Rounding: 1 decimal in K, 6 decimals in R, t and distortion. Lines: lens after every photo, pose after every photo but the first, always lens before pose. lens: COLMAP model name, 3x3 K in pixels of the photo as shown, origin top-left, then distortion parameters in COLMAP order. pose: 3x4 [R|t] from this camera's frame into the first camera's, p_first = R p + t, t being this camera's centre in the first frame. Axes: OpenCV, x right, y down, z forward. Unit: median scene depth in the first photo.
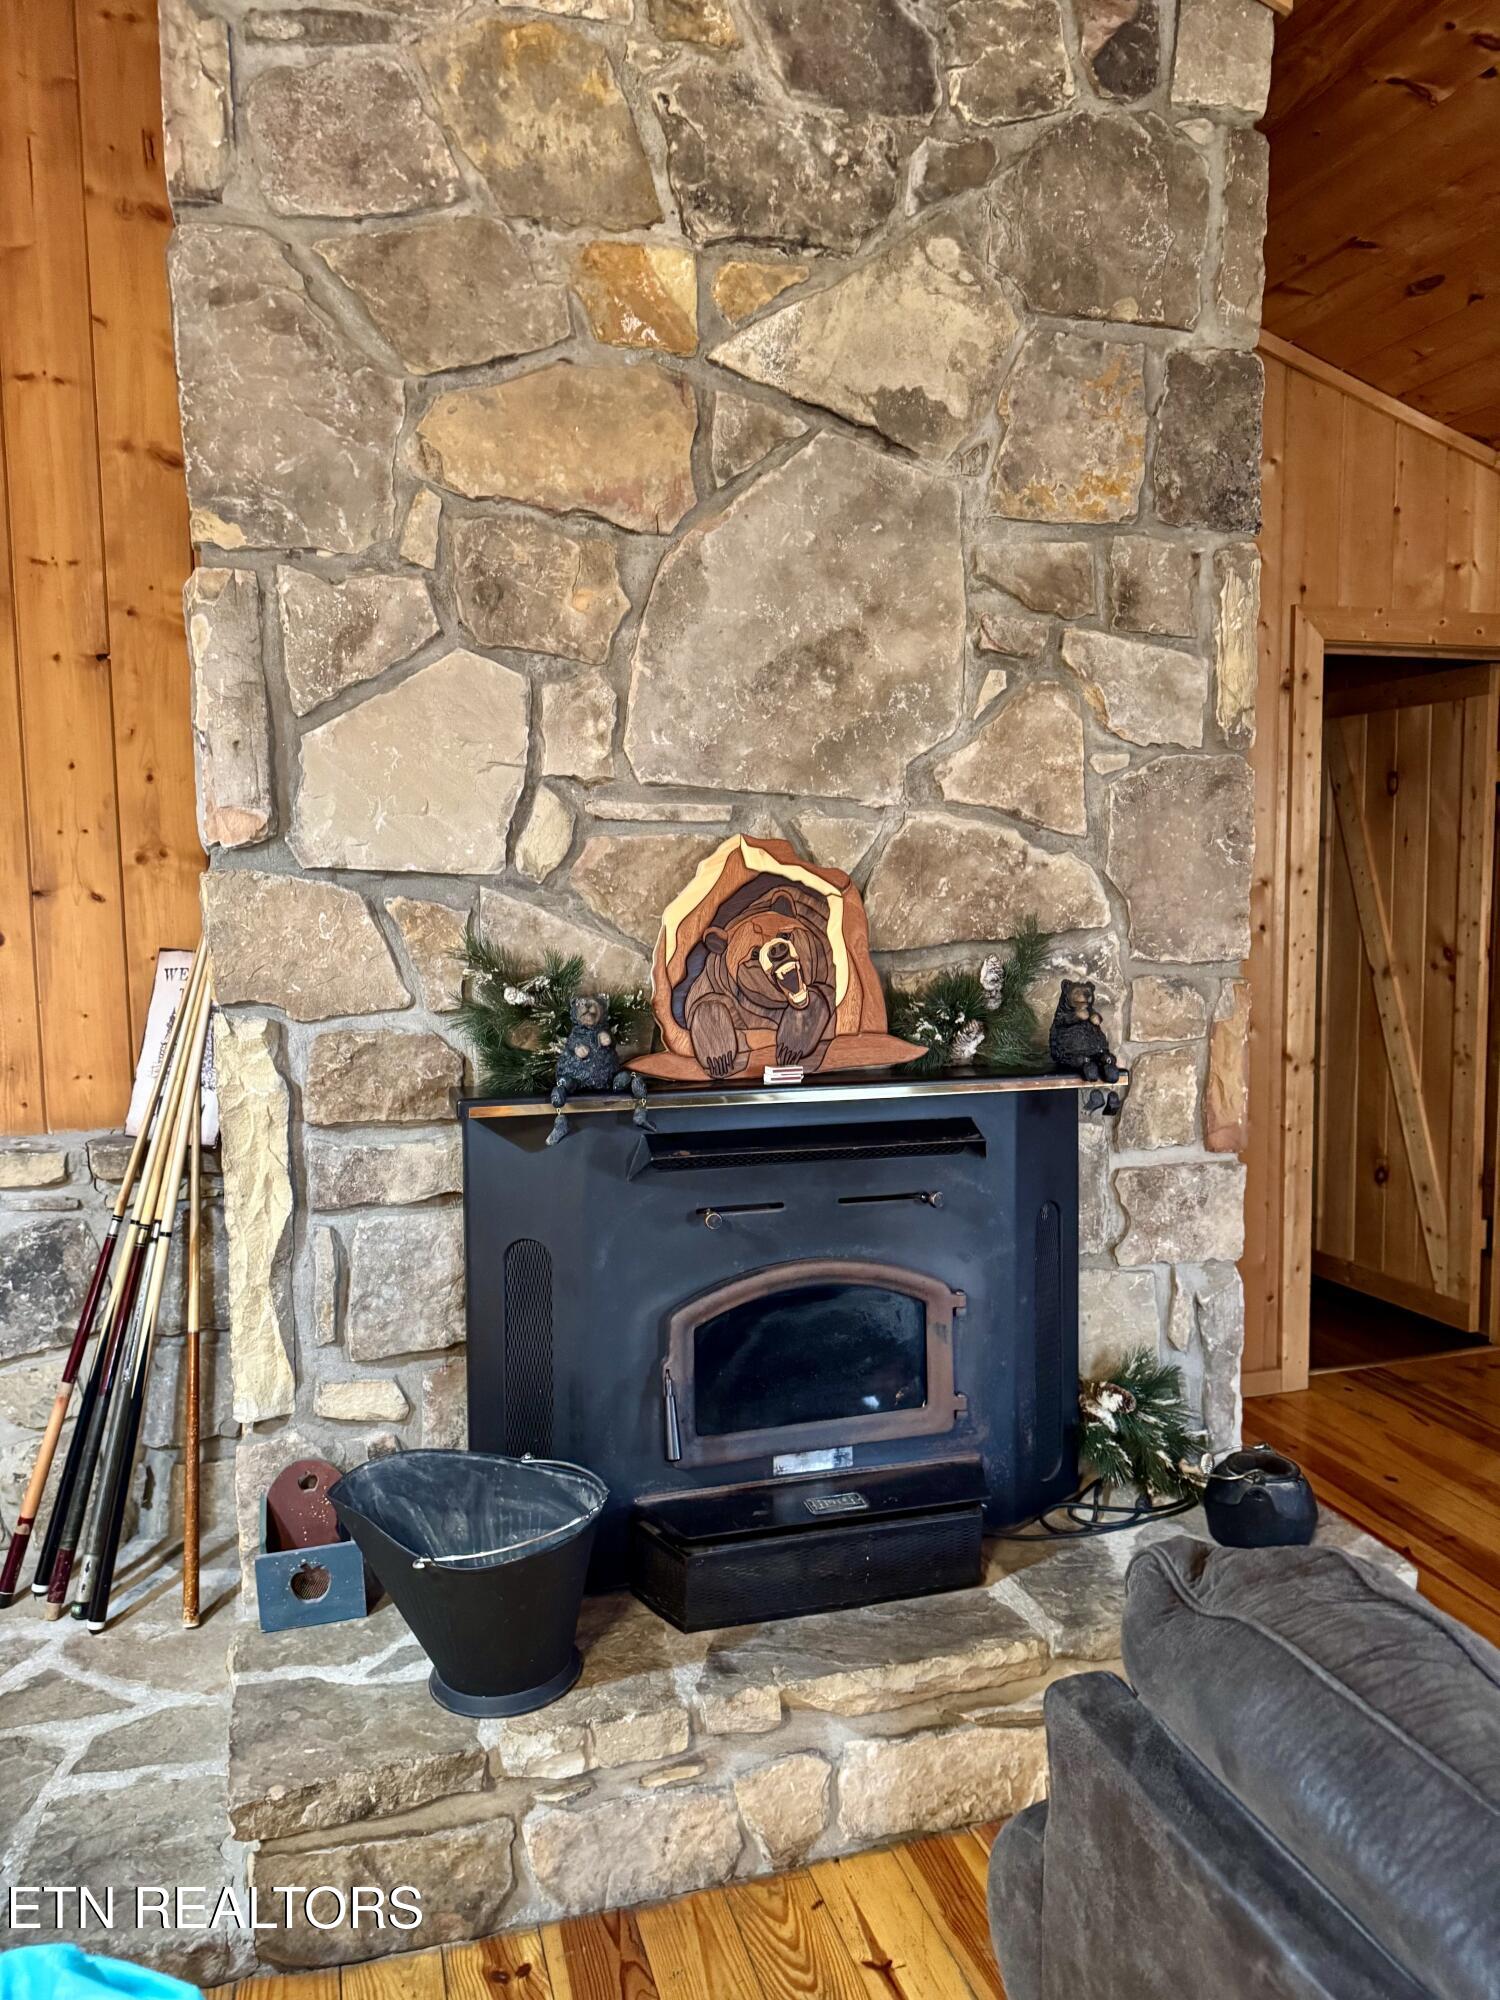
lens RADIAL K [[1409.5, 0, 758.4], [0, 1409.5, 1008.9], [0, 0, 1]] dist [0.044523, -0.054333]
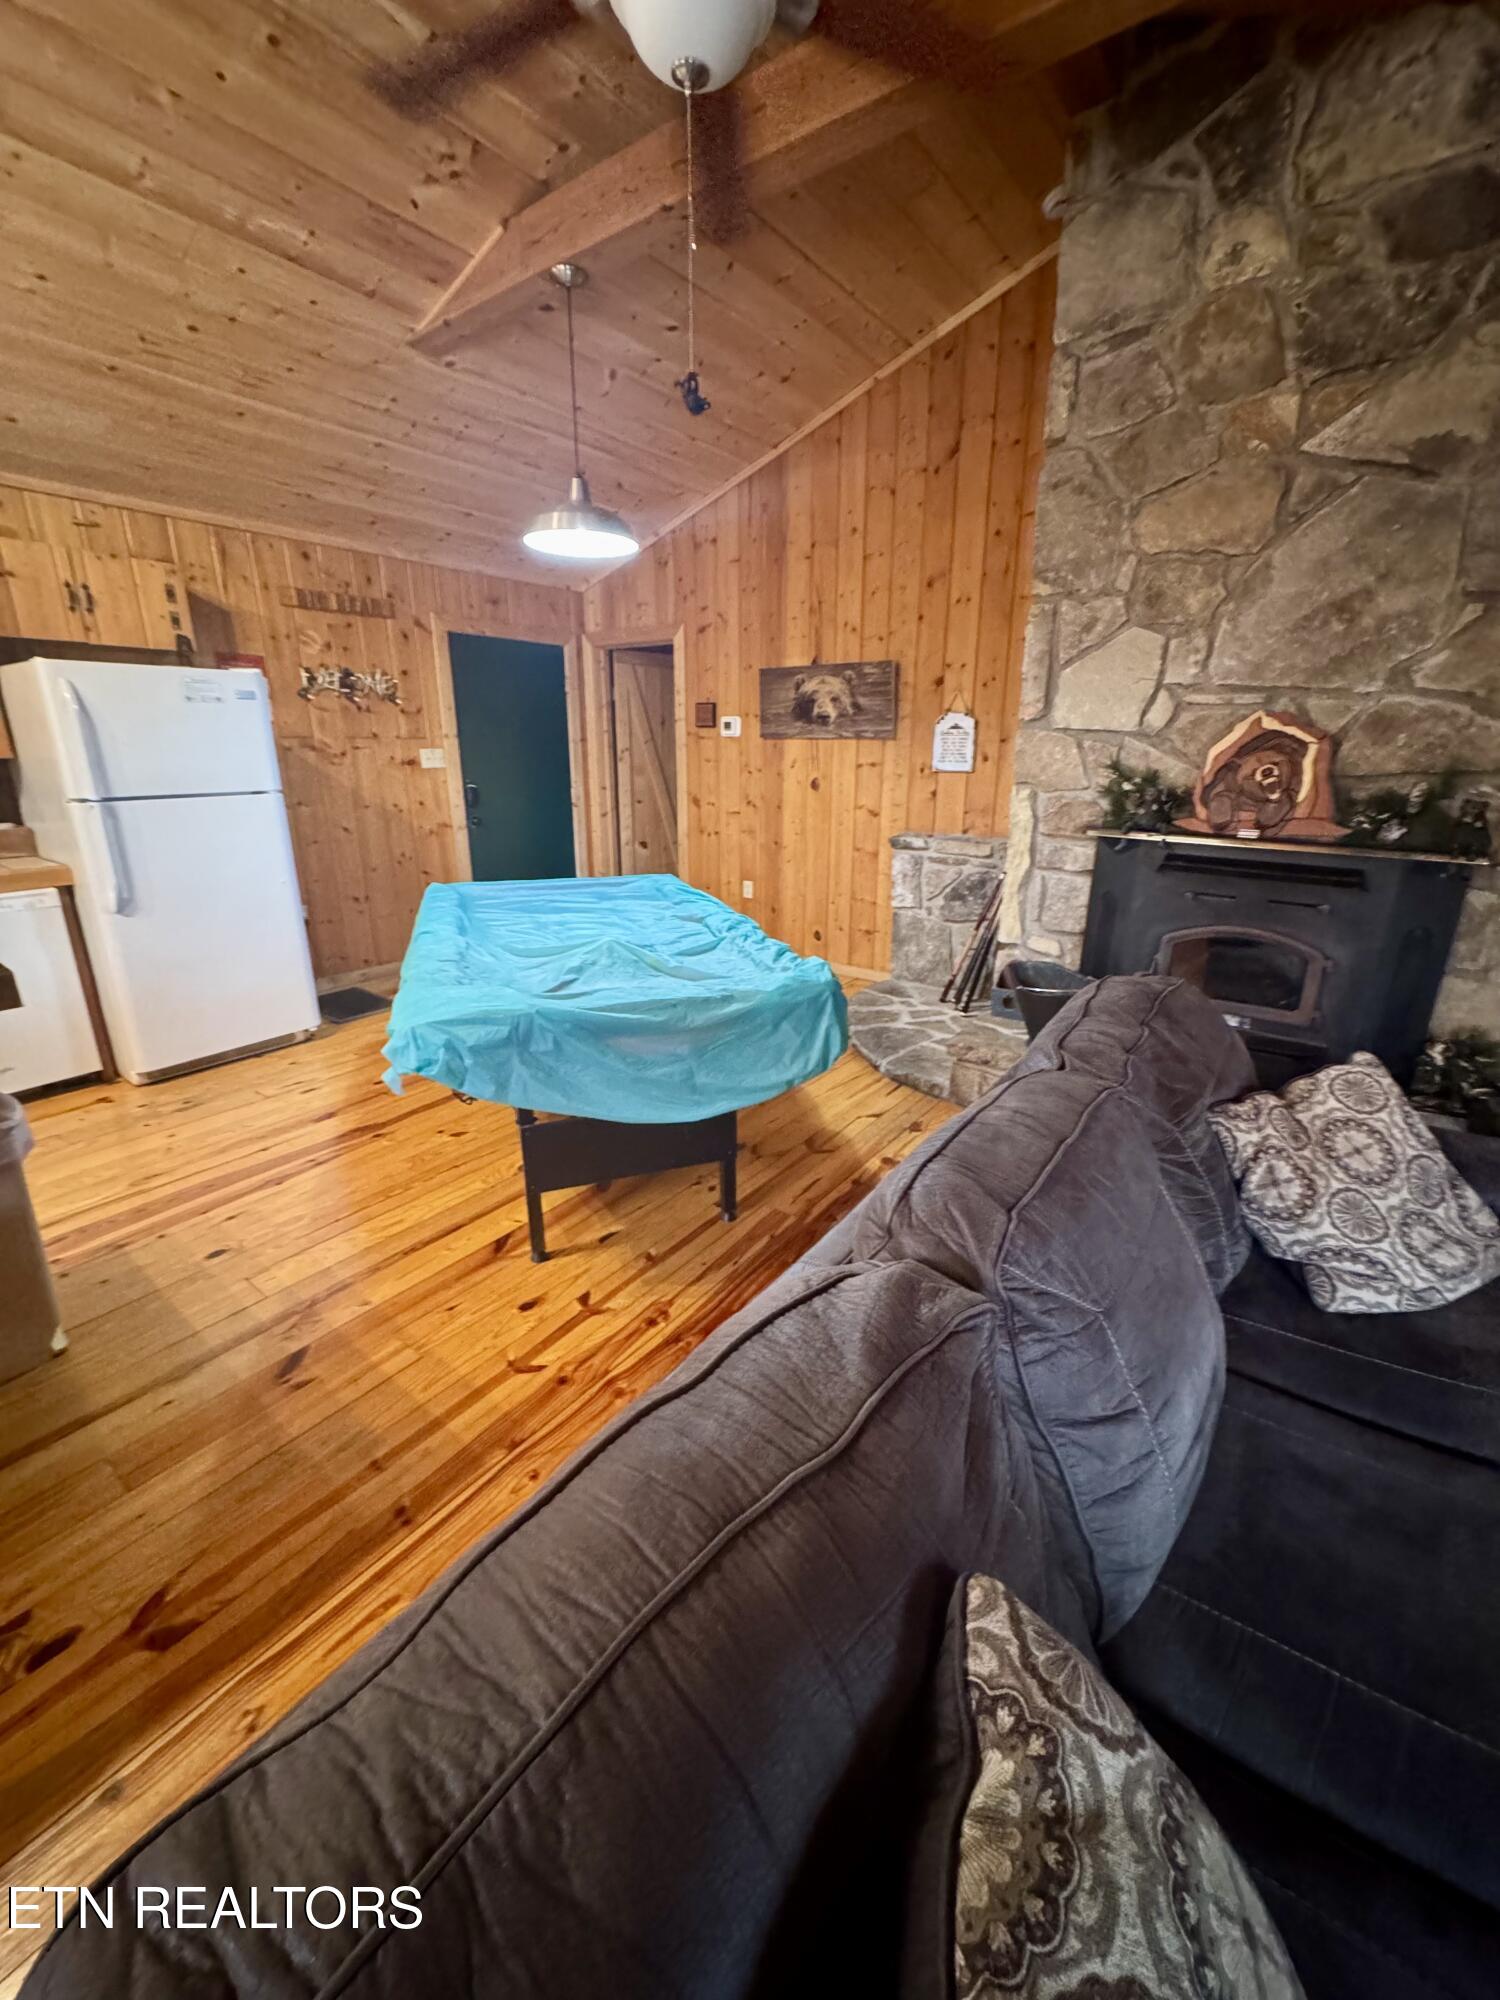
lens RADIAL K [[801.7, 0, 751.9], [0, 801.7, 996.5], [0, 0, 1]] dist [-0.004857, 0.000814]
pose [[0.591942, 0.255969, -0.764254, 0.538527], [-0.086309, 0.962908, 0.255654, 0.039665], [0.801346, -0.085370, 0.592078, -0.290674]]
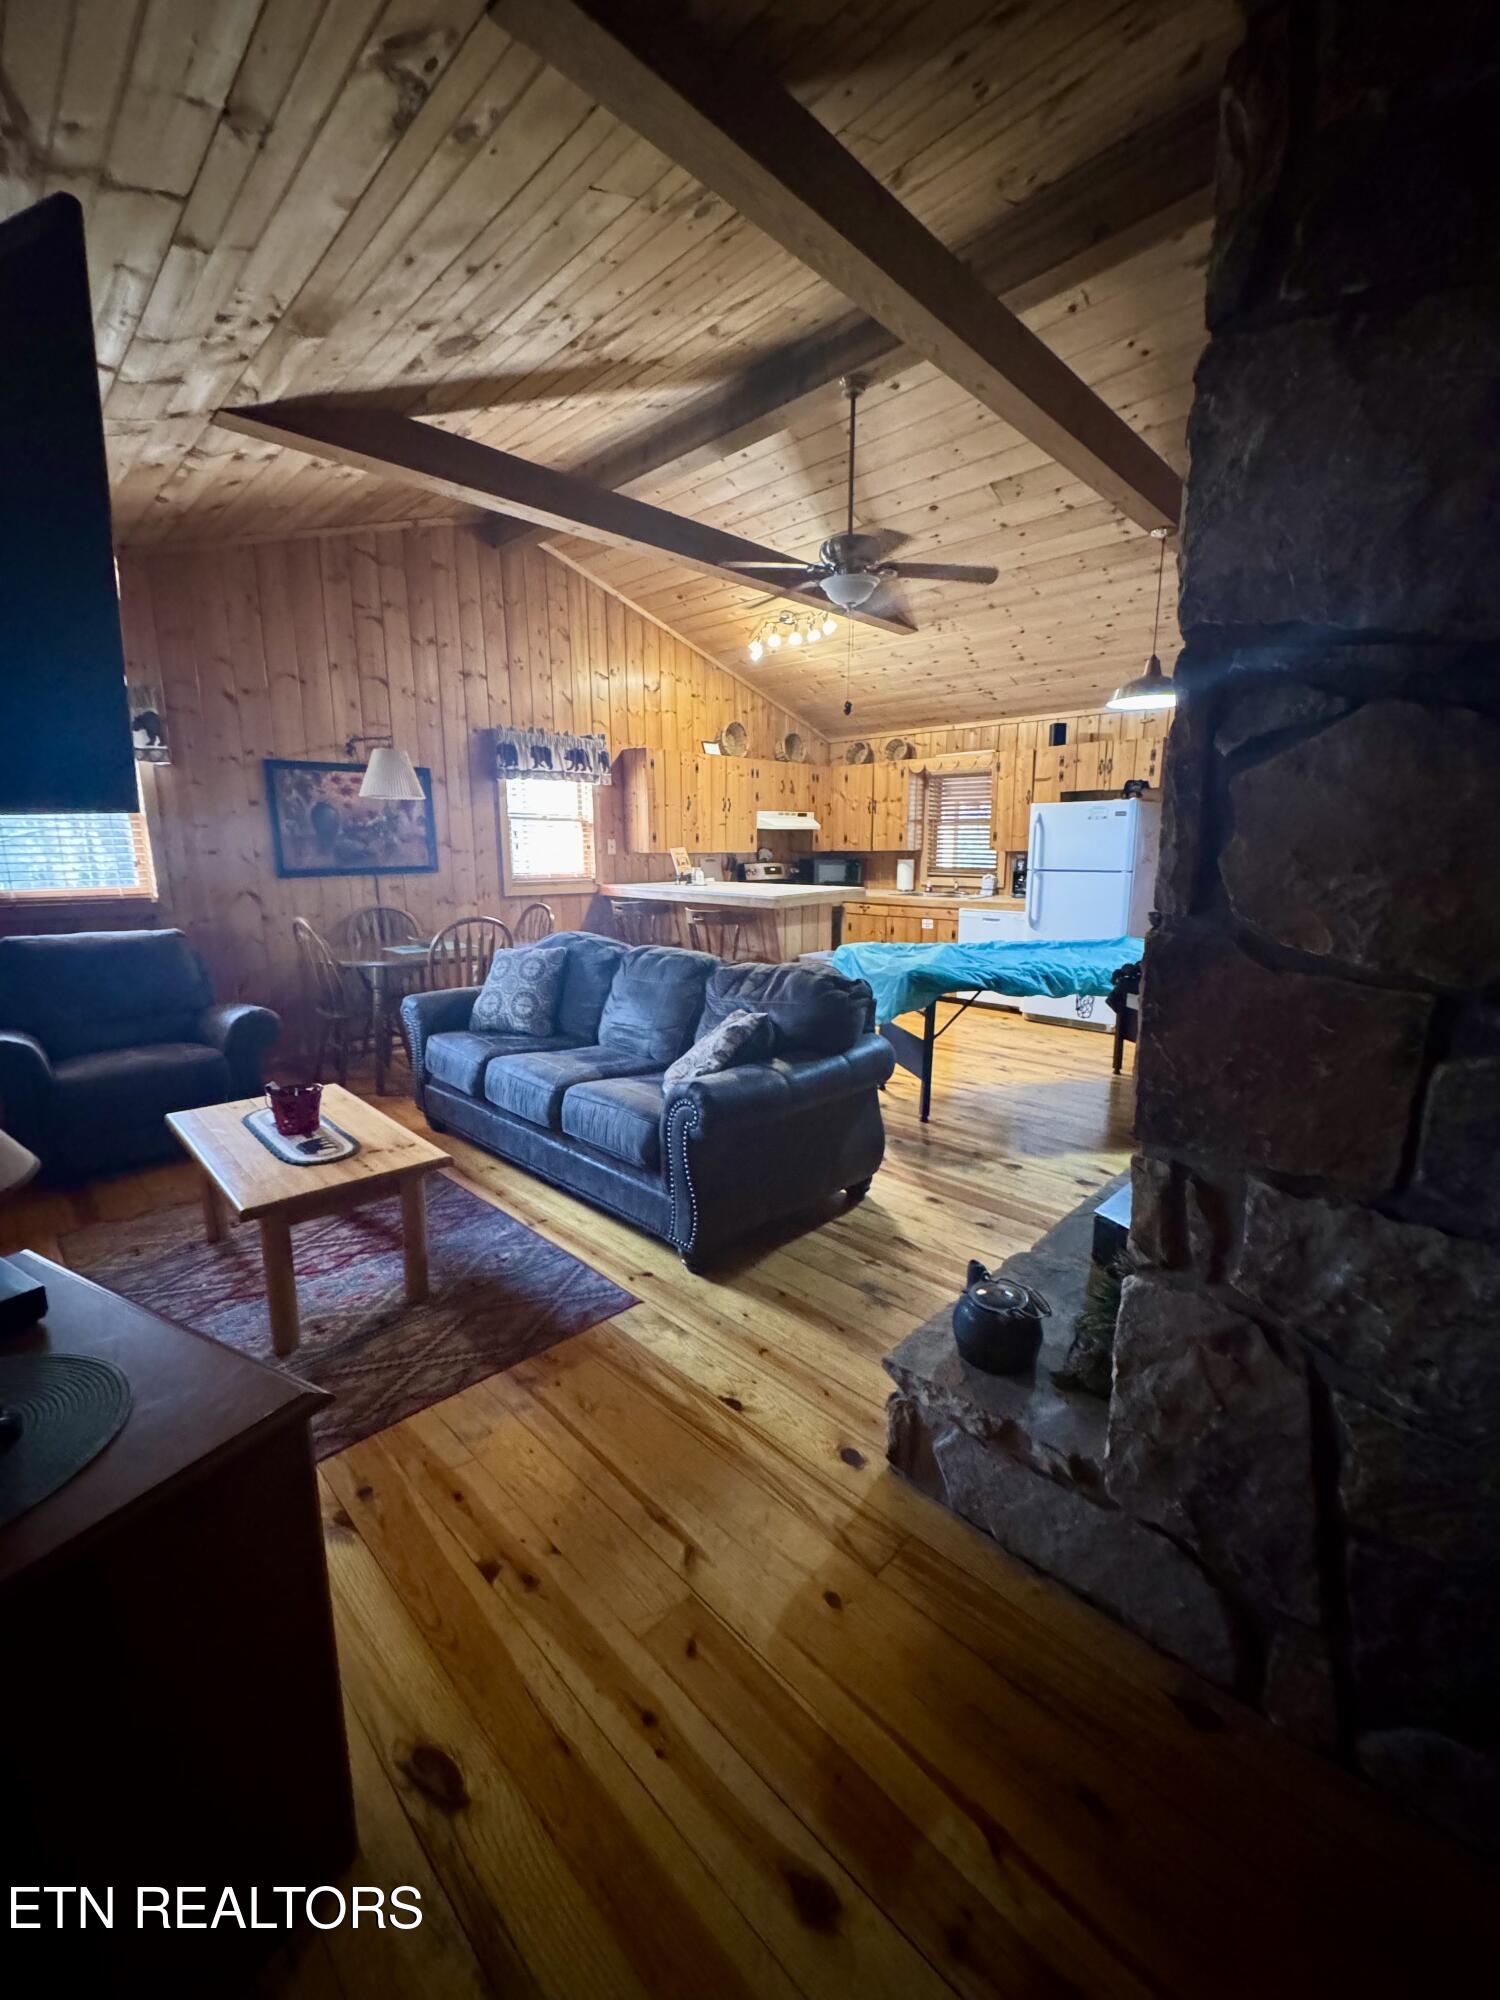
lens RADIAL K [[801.7, 0, 753.3], [0, 801.7, 997.8], [0, 0, 1]] dist [-0.004857, 0.000814]
pose [[-0.880000, 0.100496, -0.464220, 0.886377], [-0.033439, 0.961827, 0.271607, -0.119359], [0.473795, 0.254537, -0.843047, 1.495218]]
